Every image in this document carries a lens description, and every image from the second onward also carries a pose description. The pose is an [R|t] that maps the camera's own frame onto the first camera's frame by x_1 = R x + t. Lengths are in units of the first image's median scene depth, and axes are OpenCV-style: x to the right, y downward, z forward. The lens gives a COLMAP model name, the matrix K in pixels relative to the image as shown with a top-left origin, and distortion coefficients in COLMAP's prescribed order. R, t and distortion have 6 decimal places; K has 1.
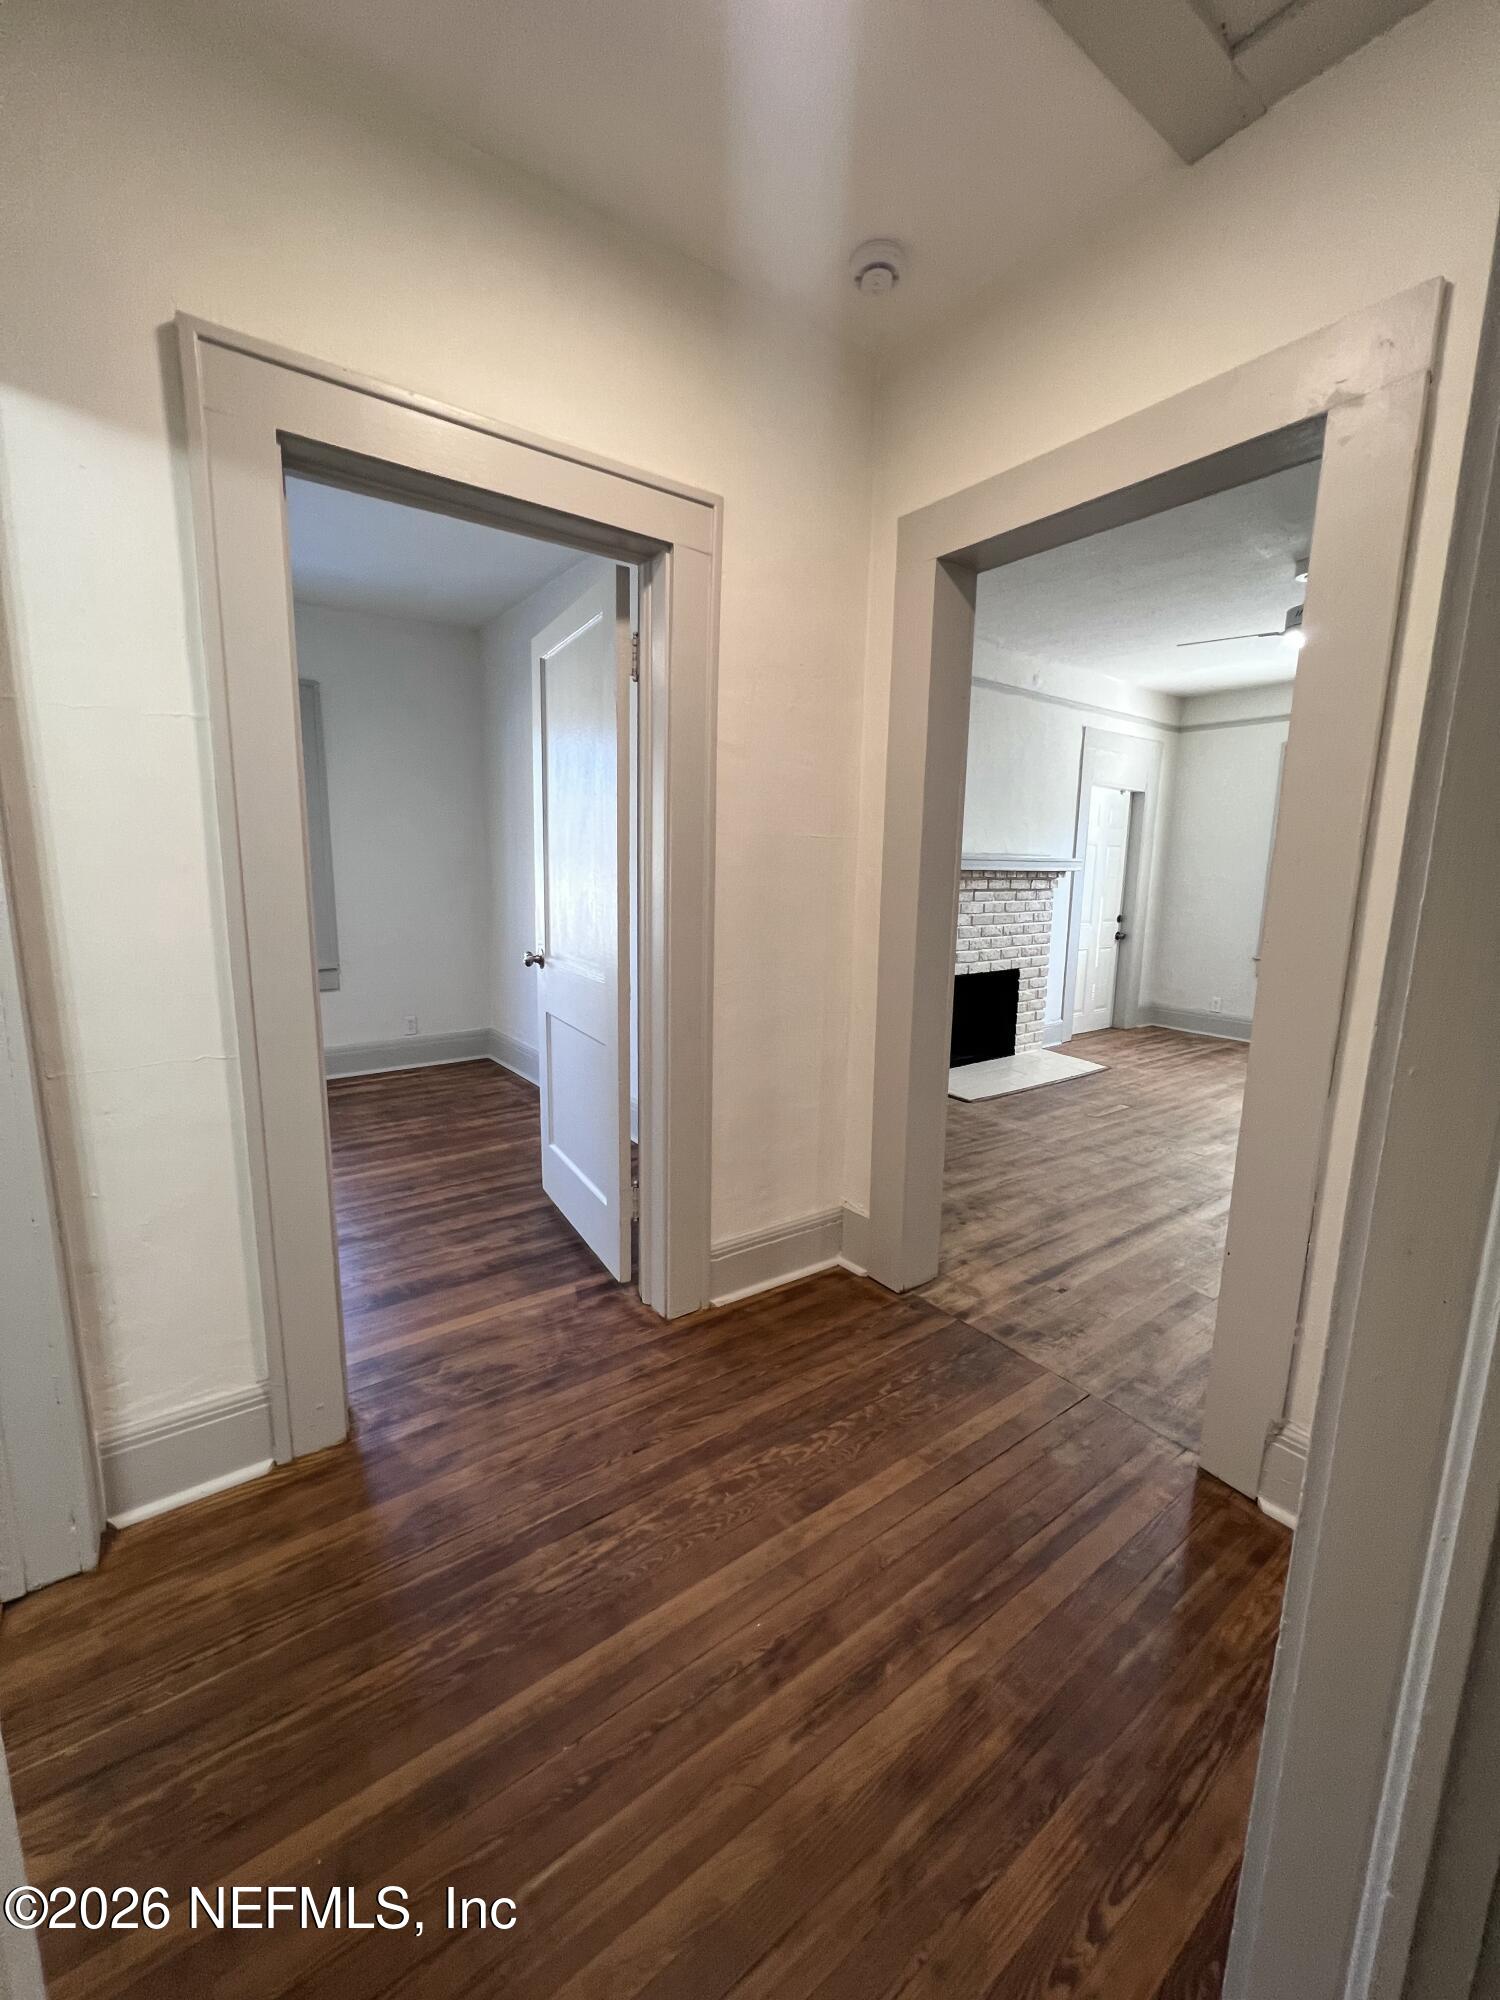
lens RADIAL K [[801.8, 0, 750.0], [0, 801.8, 1000.0], [0, 0, 1]] dist [-0.002242, 0.000908]
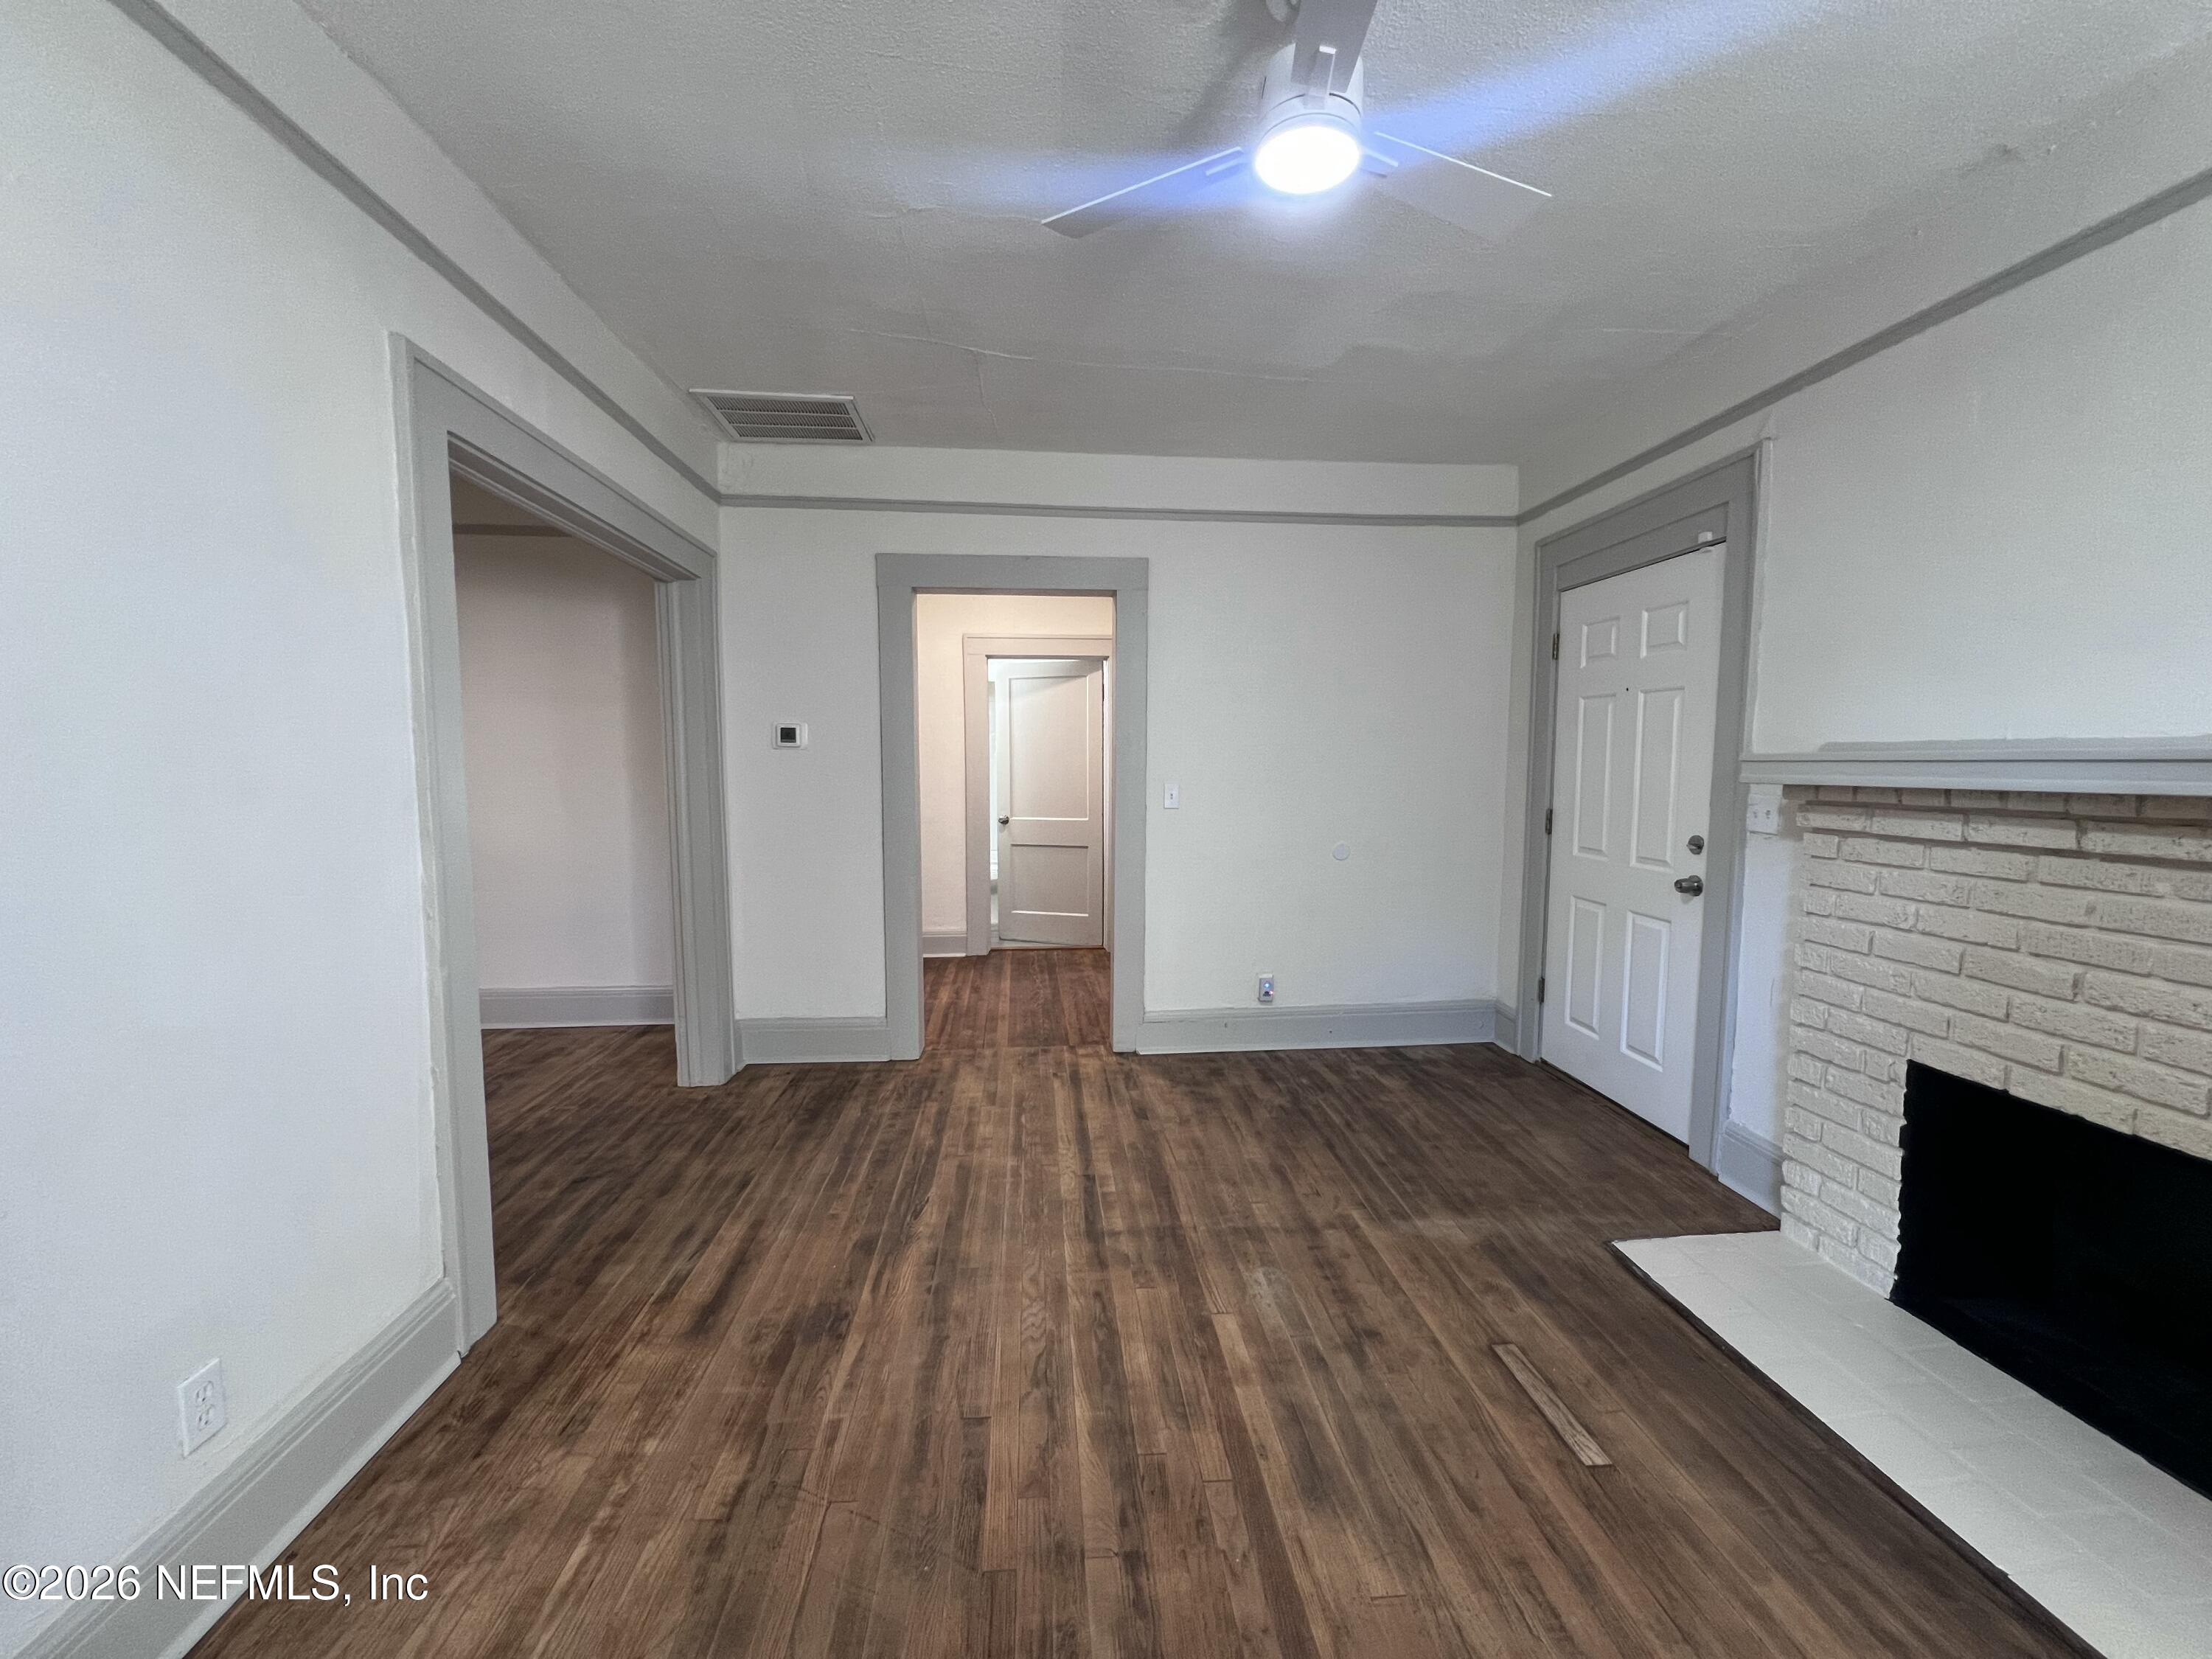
lens RADIAL K [[884.2, 0, 1106.0], [0, 884.2, 829.5], [0, 0, 1]] dist [-0.002170, 0.000331]
pose [[-0.518612, 0.050110, -0.853540, 2.098541], [-0.149697, 0.977540, 0.148346, -0.374801], [0.841803, 0.204706, -0.499463, 2.258694]]
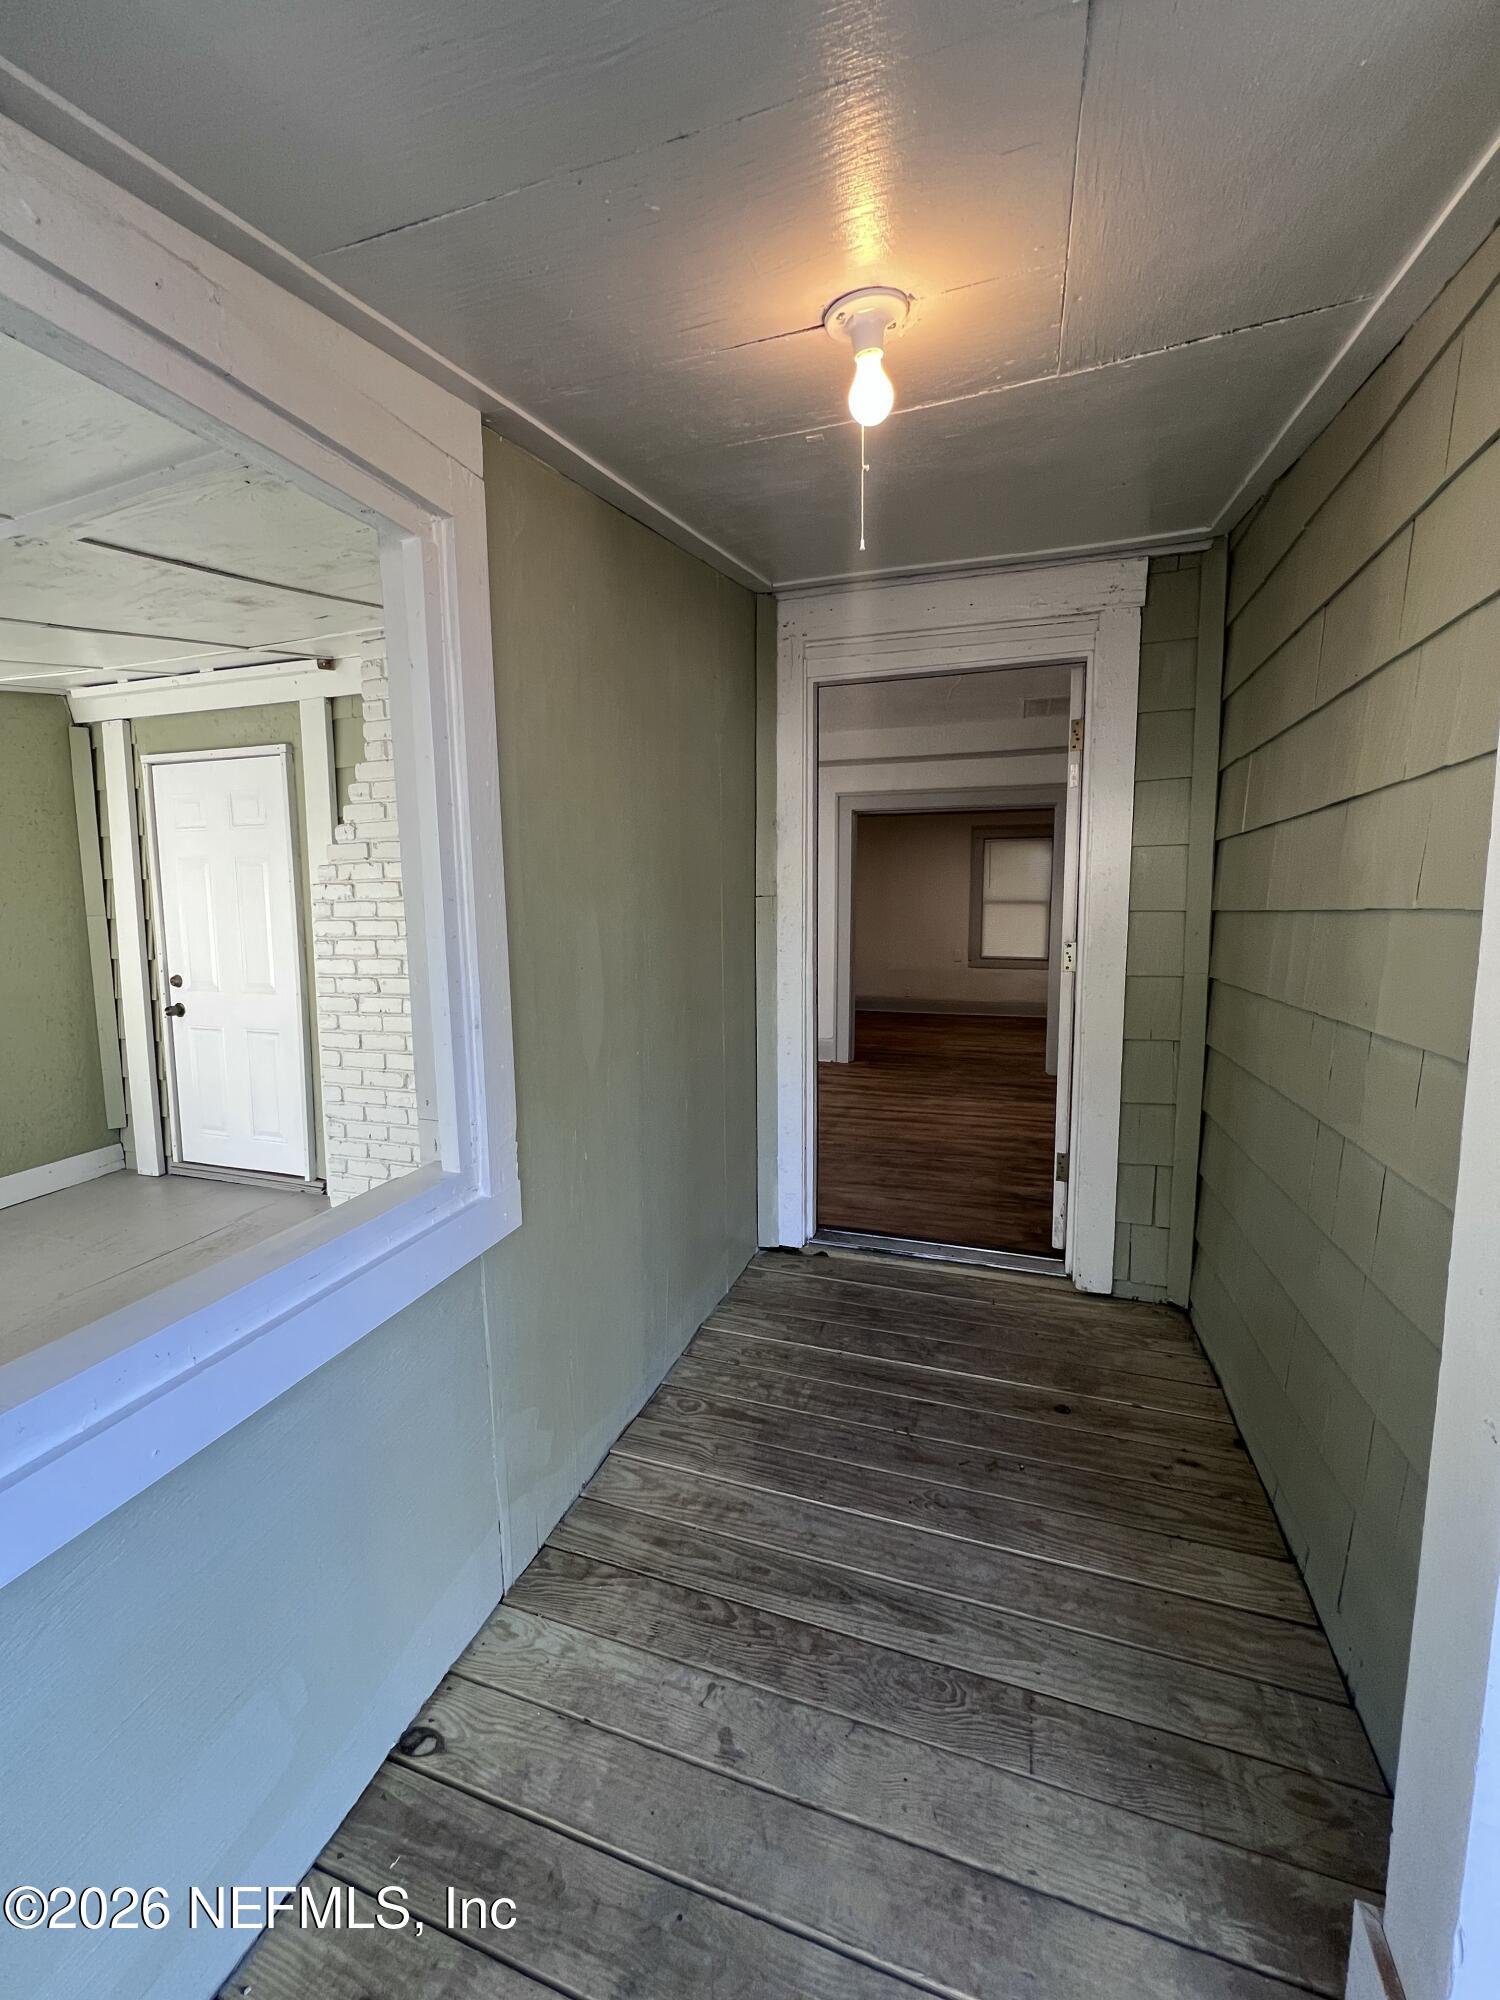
lens RADIAL K [[801.2, 0, 747.8], [0, 801.2, 997.0], [0, 0, 1]] dist [-0.001495, 0.000127]
pose [[-0.572417, -0.097145, 0.814187, -0.936173], [0.128483, 0.970065, 0.206074, -0.545451], [-0.809834, 0.222570, -0.542800, 3.360569]]
